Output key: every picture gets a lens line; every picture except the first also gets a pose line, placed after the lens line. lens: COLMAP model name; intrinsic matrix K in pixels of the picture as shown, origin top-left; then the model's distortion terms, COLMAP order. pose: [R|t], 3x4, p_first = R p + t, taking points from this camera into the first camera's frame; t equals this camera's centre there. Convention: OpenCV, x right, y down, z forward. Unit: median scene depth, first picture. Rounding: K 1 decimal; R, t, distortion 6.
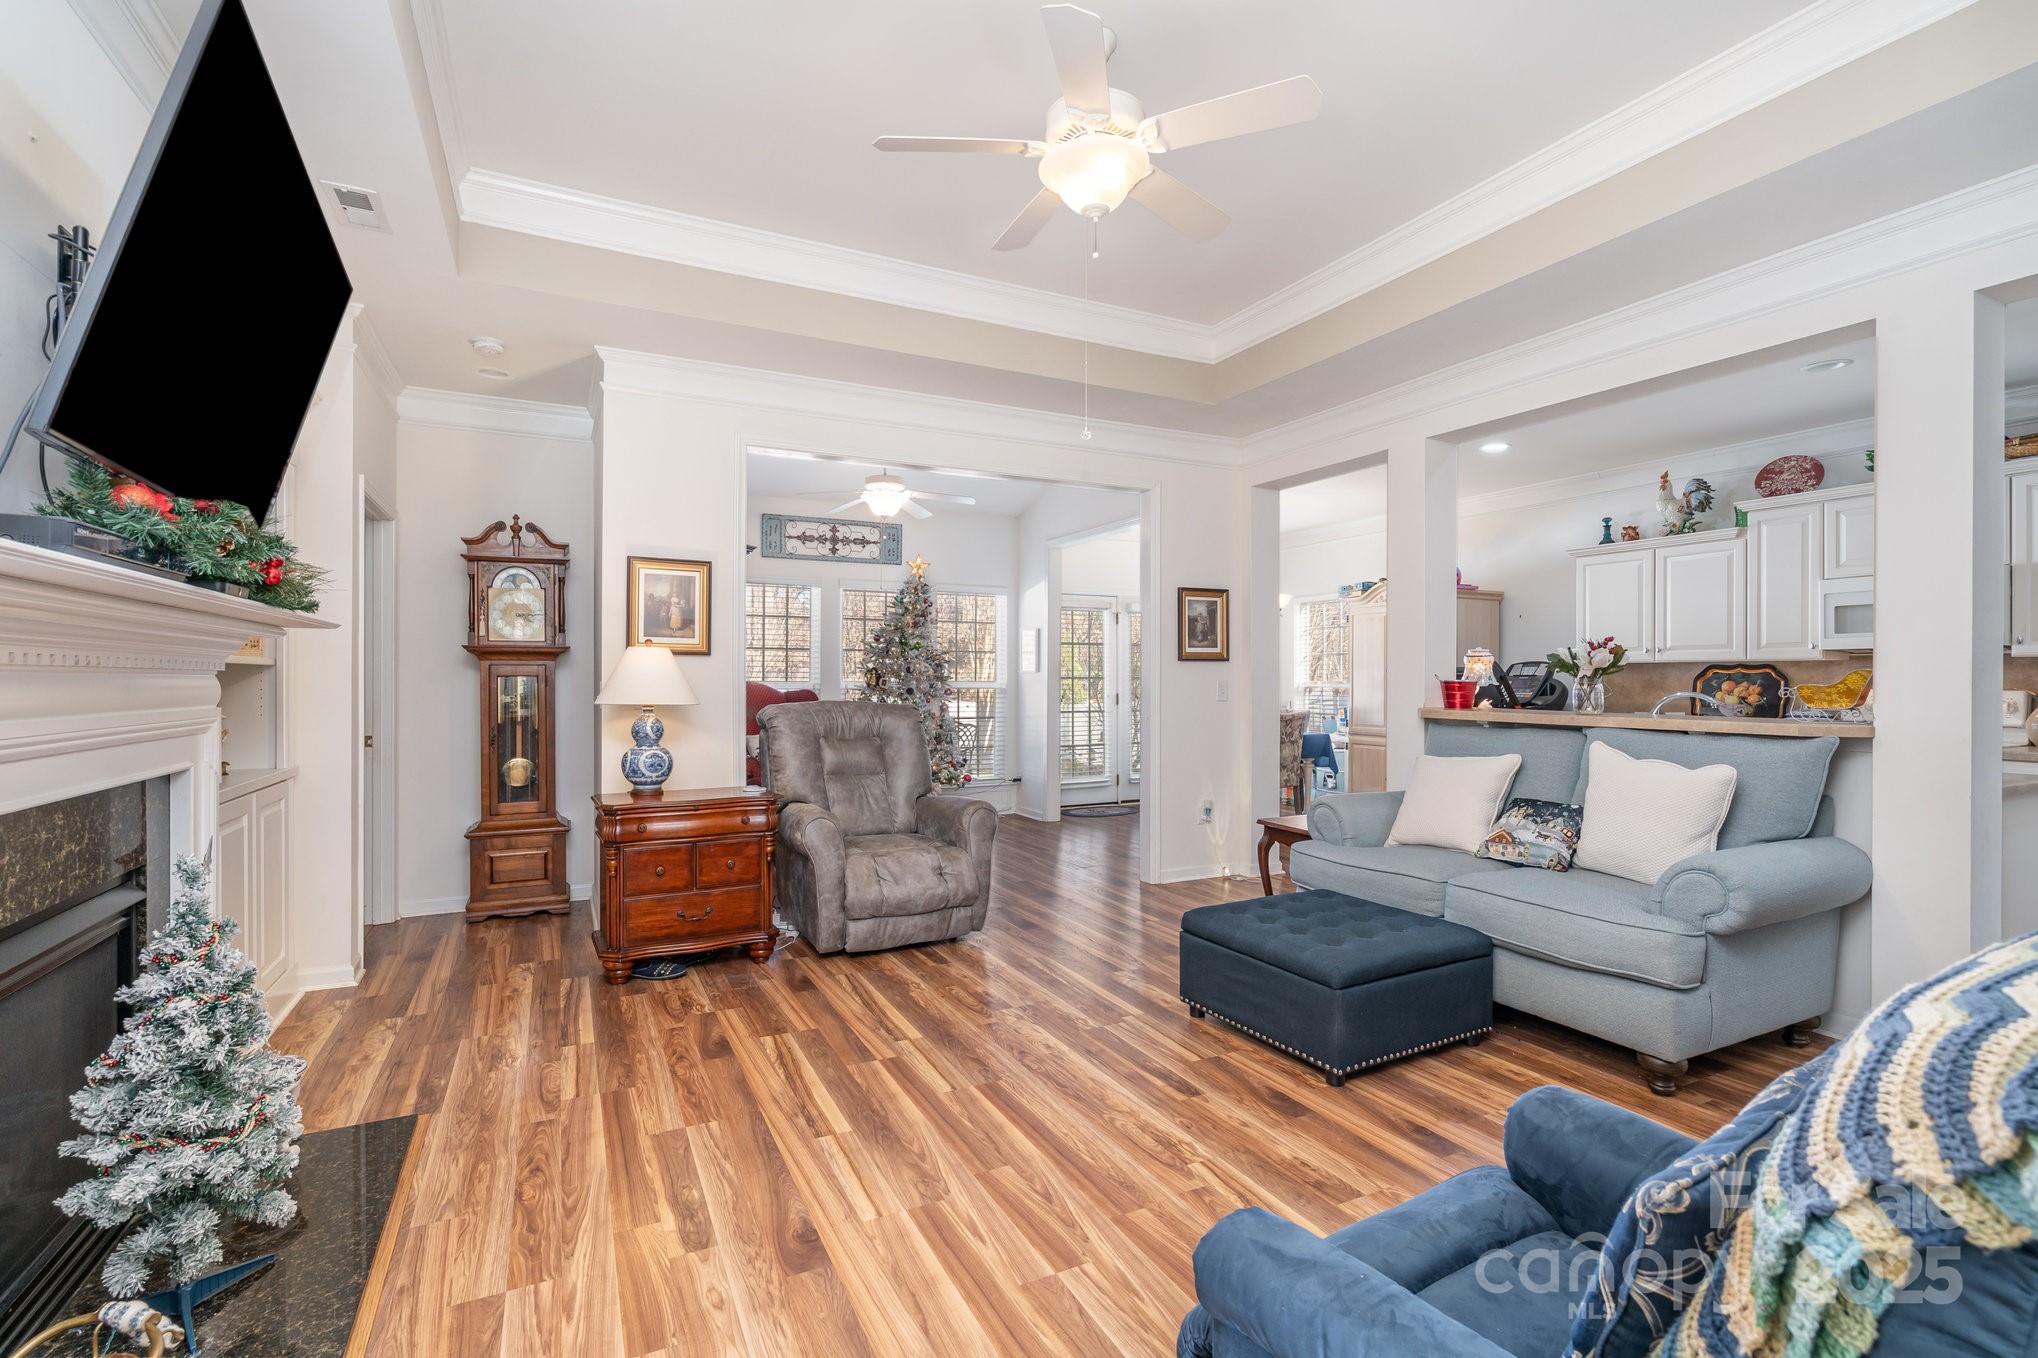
lens RADIAL K [[921.3, 0, 1021.5], [0, 921.3, 680.7], [0, 0, 1]] dist [-0.002231, 0.000745]
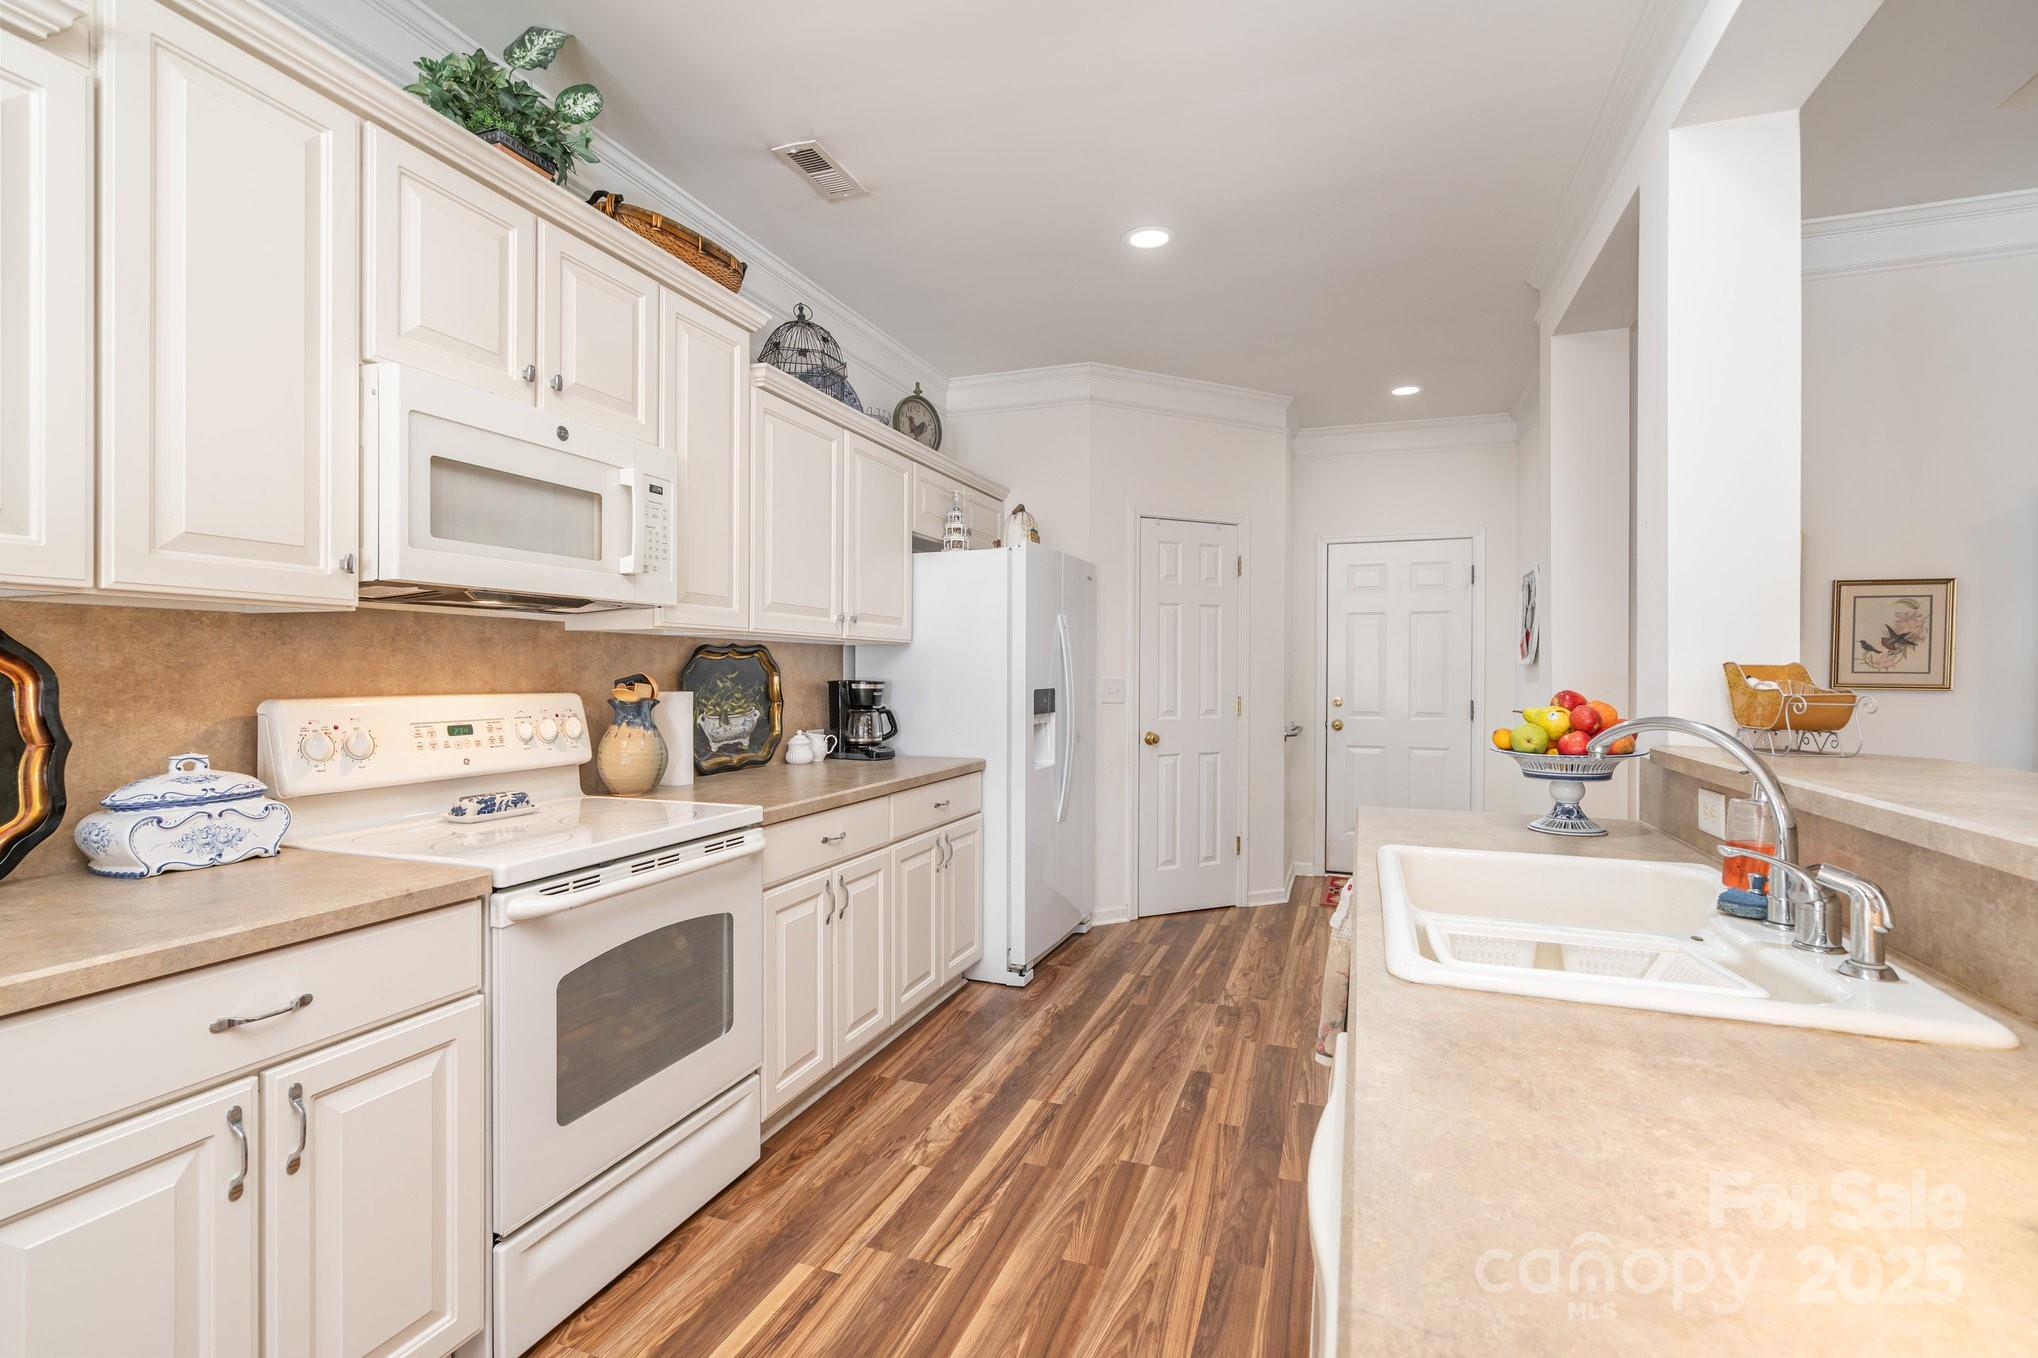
lens RADIAL K [[1043.6, 0, 1010.2], [0, 1043.6, 672.4], [0, 0, 1]] dist [0.000304, 0.001185]
pose [[-0.700568, -0.003858, 0.713575, 0.739413], [-0.003487, 0.999992, 0.001982, -0.005137], [-0.713577, -0.001100, -0.700576, 1.794693]]
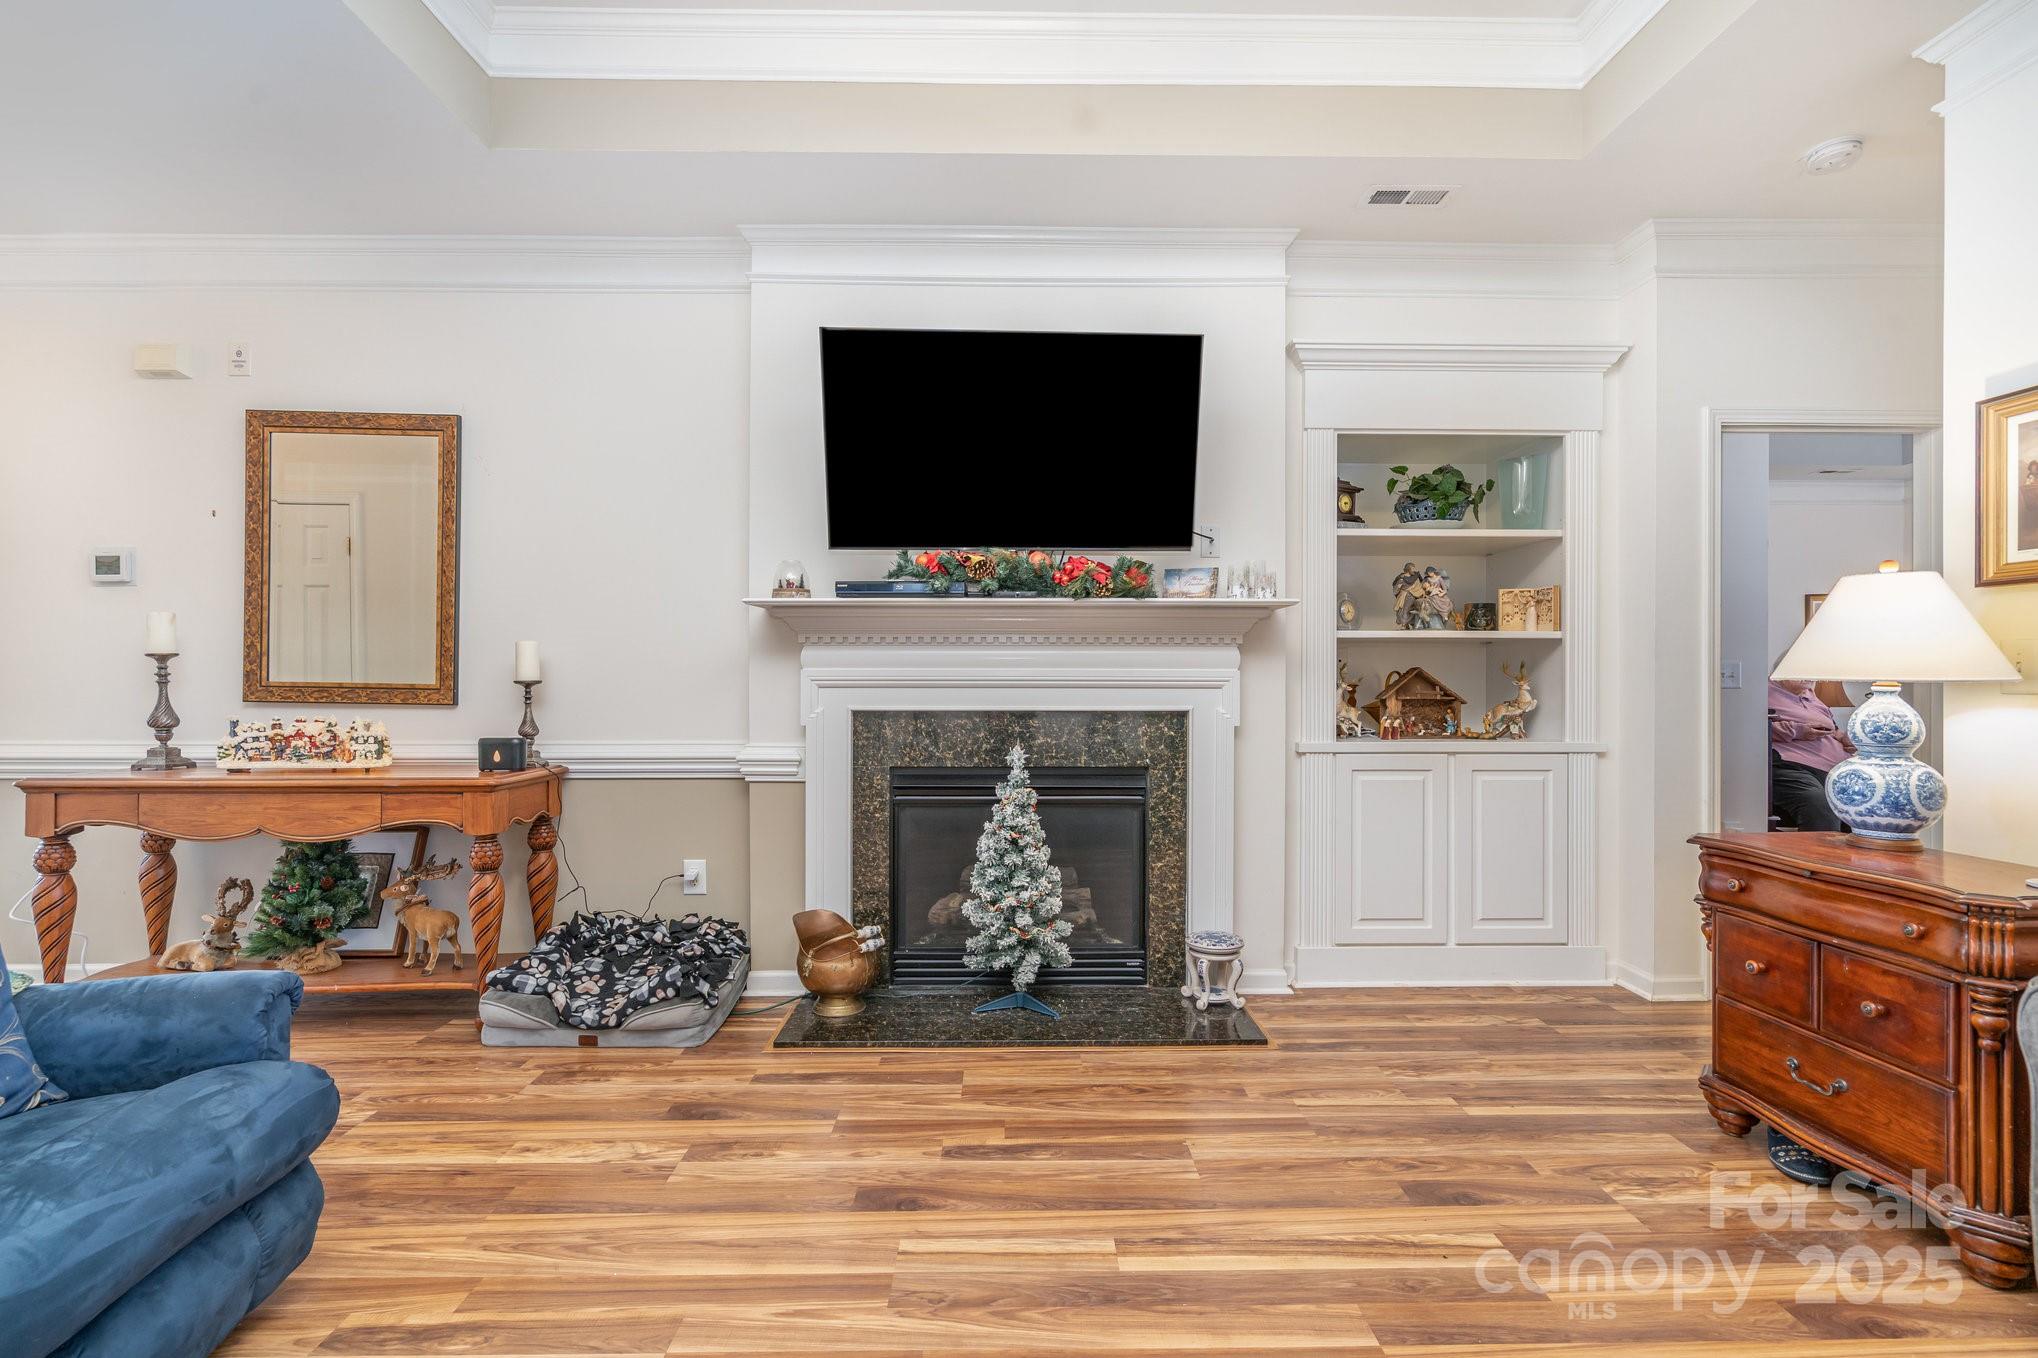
lens RADIAL K [[927.4, 0, 1022.3], [0, 927.4, 679.4], [0, 0, 1]] dist [-0.004836, 0.004373]
pose [[-0.437720, -0.002243, -0.899109, 0.376504], [-0.003218, 0.999994, -0.000928, 0.033016], [0.899106, 0.002487, -0.437725, 0.970227]]
